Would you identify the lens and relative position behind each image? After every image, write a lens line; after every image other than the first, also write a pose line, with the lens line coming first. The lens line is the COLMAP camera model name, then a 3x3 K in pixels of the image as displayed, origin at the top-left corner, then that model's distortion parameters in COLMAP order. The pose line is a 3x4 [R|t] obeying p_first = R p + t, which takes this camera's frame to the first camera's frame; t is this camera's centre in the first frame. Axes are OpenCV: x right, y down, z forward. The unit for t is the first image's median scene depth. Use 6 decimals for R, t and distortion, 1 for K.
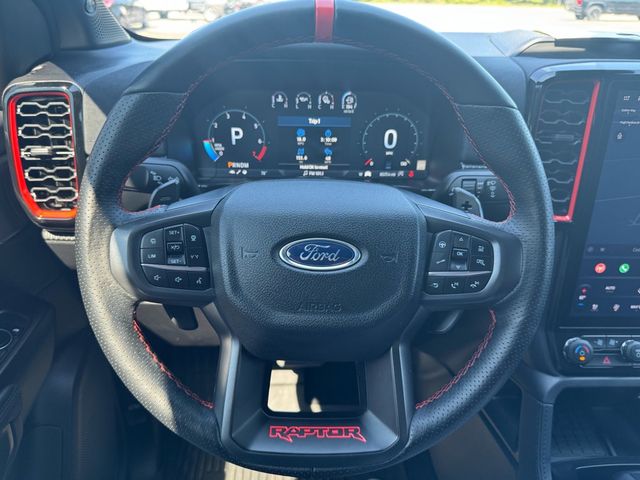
lens RADIAL K [[471.8, 0, 320.0], [0, 471.8, 240.0], [0, 0, 1]] dist [0.065124, -0.117720]
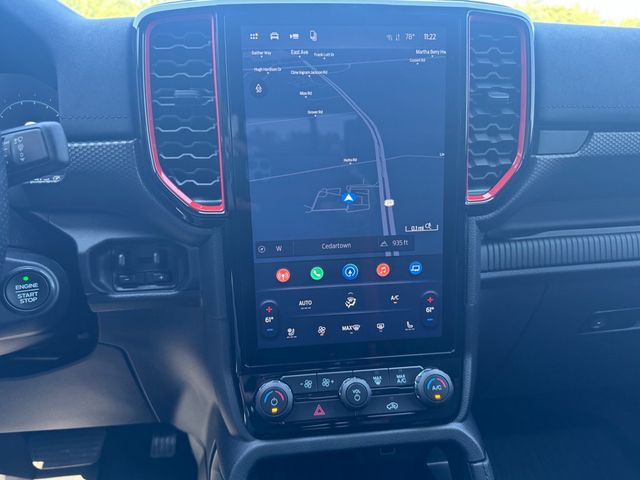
lens RADIAL K [[471.8, 0, 320.0], [0, 471.8, 240.0], [0, 0, 1]] dist [0.065124, -0.117720]
pose [[0.992186, -0.058993, 0.109944, 0.514329], [0.079715, 0.977591, -0.194838, 0.137267], [-0.095987, 0.202079, 0.974654, 0.250748]]
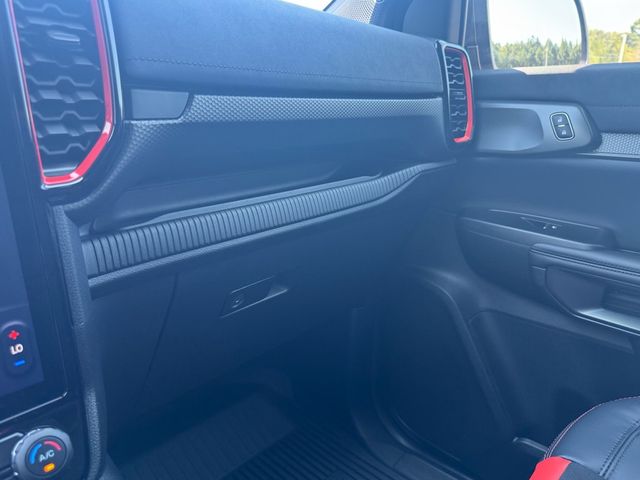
lens RADIAL K [[471.8, 0, 320.0], [0, 471.8, 240.0], [0, 0, 1]] dist [0.065124, -0.117720]
pose [[0.666425, -0.211204, 0.715031, 0.631195], [0.324323, 0.945668, -0.022948, 0.120765], [-0.671336, 0.247194, 0.698716, 0.372768]]
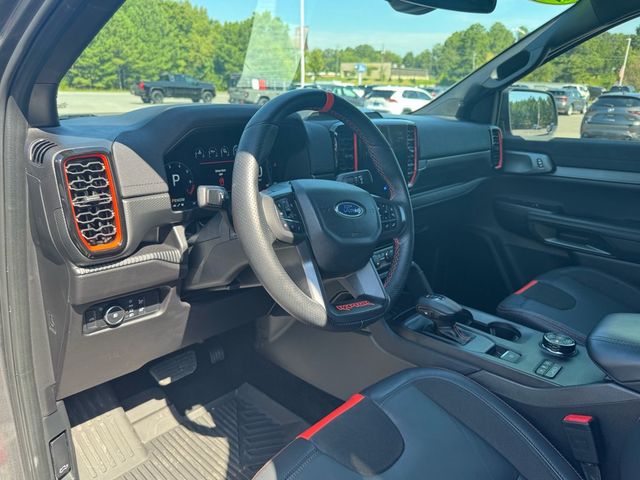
lens RADIAL K [[481.1, 0, 320.0], [0, 481.1, 240.0], [0, 0, 1]] dist [-0.001888, -0.003510]
pose [[0.680100, -0.202091, 0.704715, -0.947259], [0.310545, 0.950169, -0.027218, 0.128328], [-0.664098, 0.237356, 0.708968, -0.275702]]
